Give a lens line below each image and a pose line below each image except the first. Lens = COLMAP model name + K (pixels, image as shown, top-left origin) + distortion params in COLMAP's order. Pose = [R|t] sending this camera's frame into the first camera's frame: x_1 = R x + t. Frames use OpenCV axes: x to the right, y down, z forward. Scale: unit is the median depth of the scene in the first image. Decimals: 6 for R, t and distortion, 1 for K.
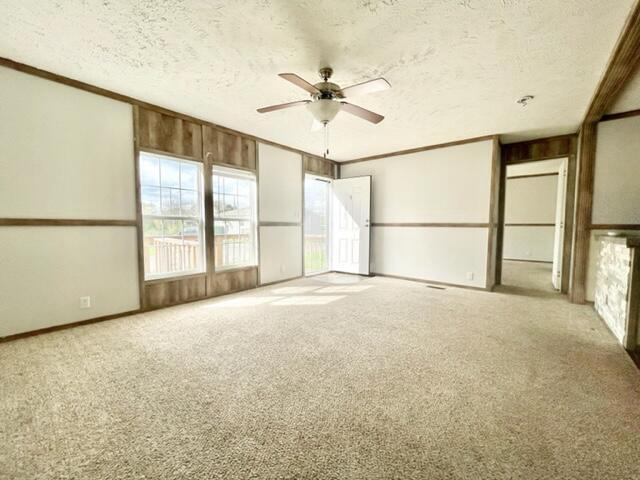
lens RADIAL K [[259.2, 0, 320.0], [0, 259.2, 240.0], [0, 0, 1]] dist [-0.002671, -0.000291]
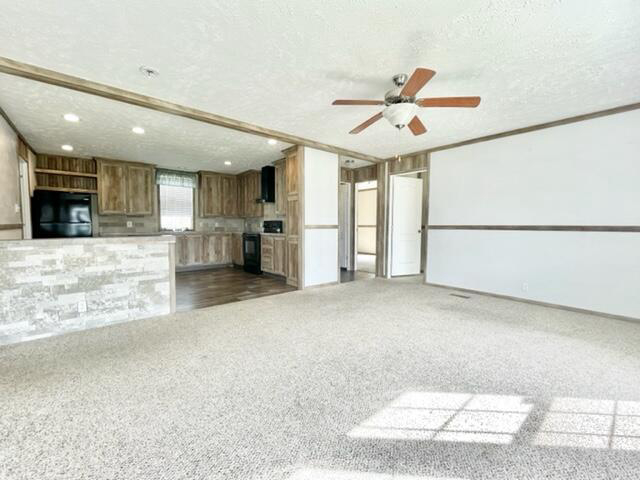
lens RADIAL K [[271.7, 0, 320.0], [0, 271.7, 240.0], [0, 0, 1]] dist [-0.001815, -0.000345]
pose [[-0.986735, -0.018777, 0.161249, 0.086601], [-0.000266, 0.993474, 0.114061, -0.082804], [-0.162338, 0.112505, -0.980300, 1.280621]]
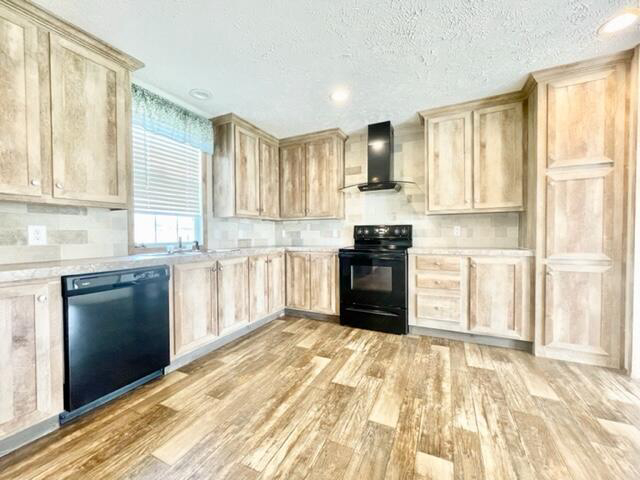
lens RADIAL K [[259.2, 0, 320.0], [0, 259.2, 240.0], [0, 0, 1]] dist [-0.002671, -0.000291]
pose [[-0.968131, 0.008654, -0.250295, 1.042253], [-0.011631, 0.996771, 0.079449, -0.028429], [0.250175, 0.079829, -0.964904, 0.488331]]
